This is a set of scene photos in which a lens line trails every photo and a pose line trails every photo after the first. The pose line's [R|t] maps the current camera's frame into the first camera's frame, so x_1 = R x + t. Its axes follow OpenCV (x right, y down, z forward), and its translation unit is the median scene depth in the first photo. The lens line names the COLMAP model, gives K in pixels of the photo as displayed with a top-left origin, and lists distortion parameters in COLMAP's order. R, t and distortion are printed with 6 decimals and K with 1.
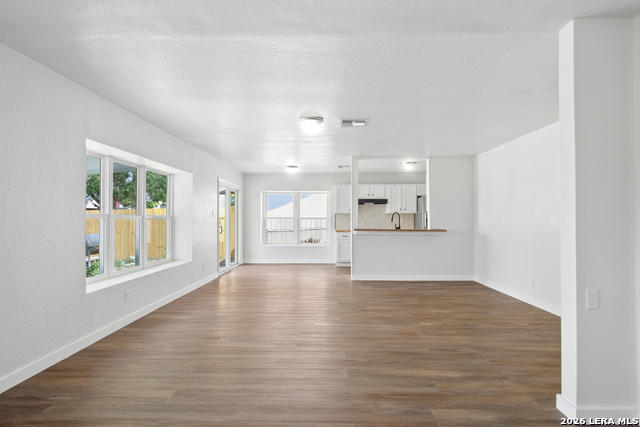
lens RADIAL K [[345.6, 0, 320.0], [0, 345.6, 213.5], [0, 0, 1]] dist [-0.001978, 0.000966]
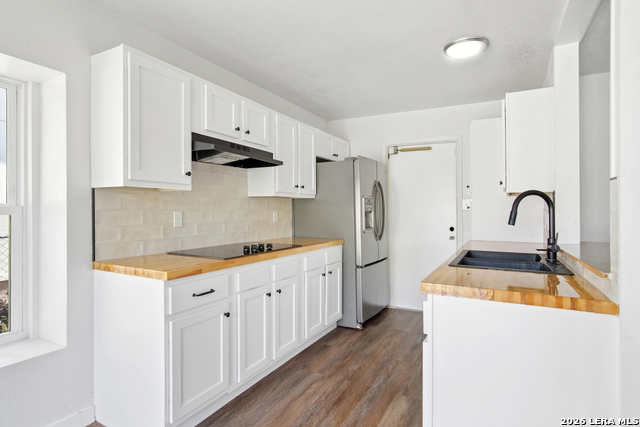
lens RADIAL K [[345.6, 0, 320.0], [0, 345.6, 213.5], [0, 0, 1]] dist [-0.001978, 0.000966]
pose [[0.450658, -0.005321, 0.892681, -0.105900], [-0.020760, 0.999649, 0.016439, 0.012834], [-0.892455, -0.025940, 0.450390, 0.972398]]
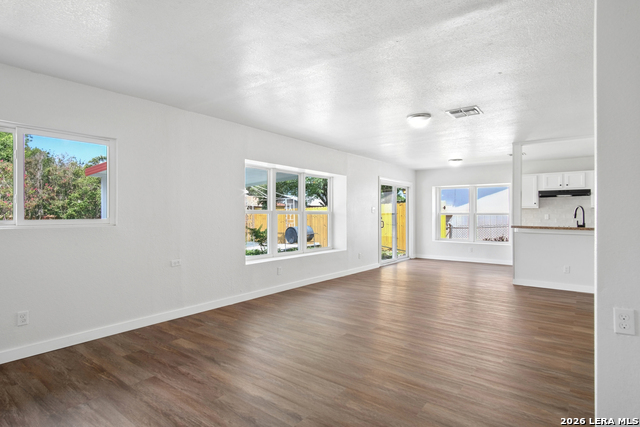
lens RADIAL K [[345.6, 0, 320.0], [0, 345.6, 213.5], [0, 0, 1]] dist [-0.001978, 0.000966]
pose [[0.803217, -0.001283, -0.595685, 0.203795], [0.008481, 0.999921, 0.009281, 0.001039], [0.595626, -0.012506, 0.803165, 0.003828]]
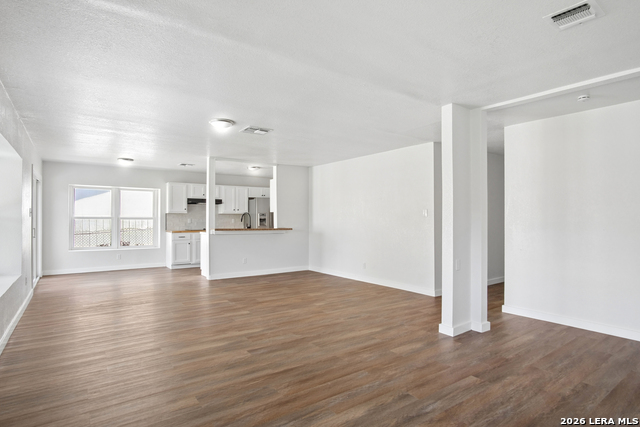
lens RADIAL K [[345.9, 0, 320.0], [0, 345.9, 213.5], [0, 0, 1]] dist [-0.024883, 0.000275]
pose [[0.793117, 0.010728, 0.608975, -0.240163], [-0.010798, 0.999935, -0.003552, 0.000295], [-0.608974, -0.003758, 0.793181, 0.010395]]
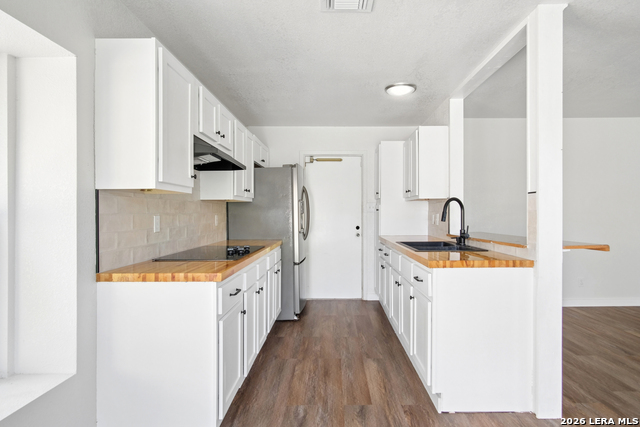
lens RADIAL K [[346.9, 0, 335.6], [0, 346.9, 220.2], [0, 0, 1]] dist [-0.001368, -0.000172]
pose [[-0.032666, -0.018310, 0.999299, -0.187971], [-0.010352, 0.999785, 0.017980, 0.016186], [-0.999413, -0.009757, -0.032848, 1.096091]]
